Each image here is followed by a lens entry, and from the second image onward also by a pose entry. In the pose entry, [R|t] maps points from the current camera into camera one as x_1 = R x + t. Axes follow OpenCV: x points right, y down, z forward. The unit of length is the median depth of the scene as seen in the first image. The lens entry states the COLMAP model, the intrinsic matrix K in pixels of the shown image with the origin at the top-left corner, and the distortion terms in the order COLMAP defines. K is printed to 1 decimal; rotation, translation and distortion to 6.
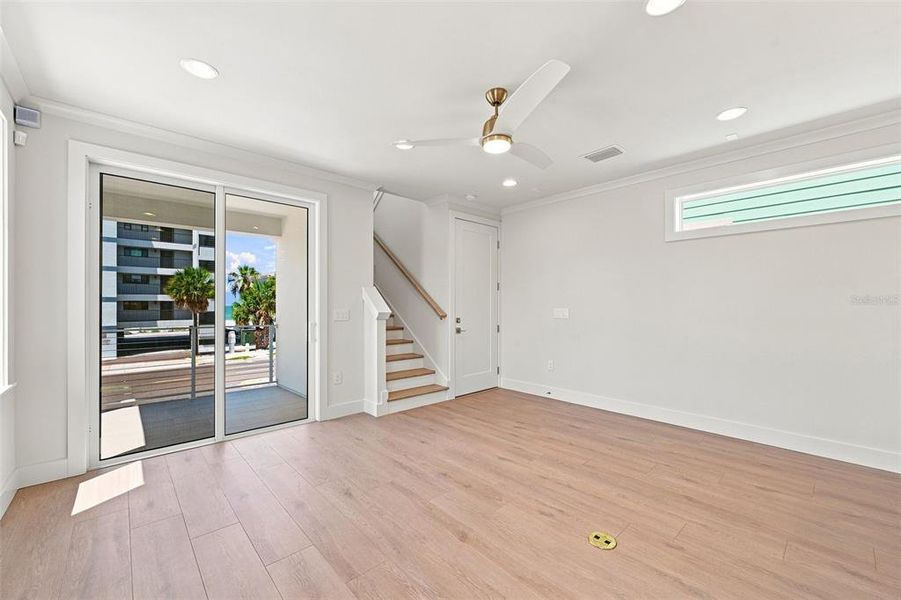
lens RADIAL K [[360.5, 0, 450.5], [0, 360.5, 300.0], [0, 0, 1]] dist [-0.000192, -0.000098]
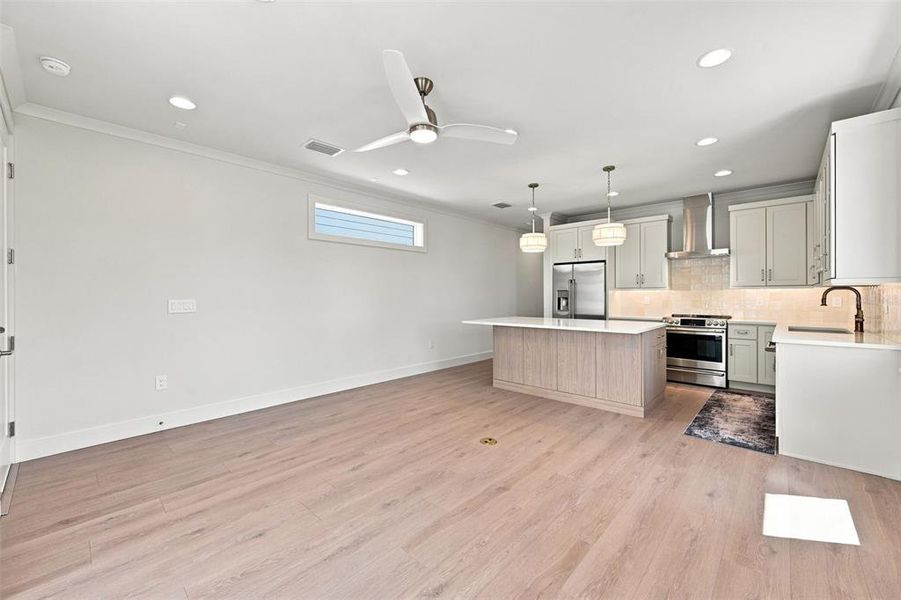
lens RADIAL K [[357.1, 0, 450.5], [0, 357.1, 300.0], [0, 0, 1]] dist [-0.000351, -0.000087]
pose [[-0.076360, -0.011372, 0.997015, -0.690195], [-0.009034, 0.999902, 0.010713, 0.017518], [-0.997039, -0.008189, -0.076456, 0.788040]]
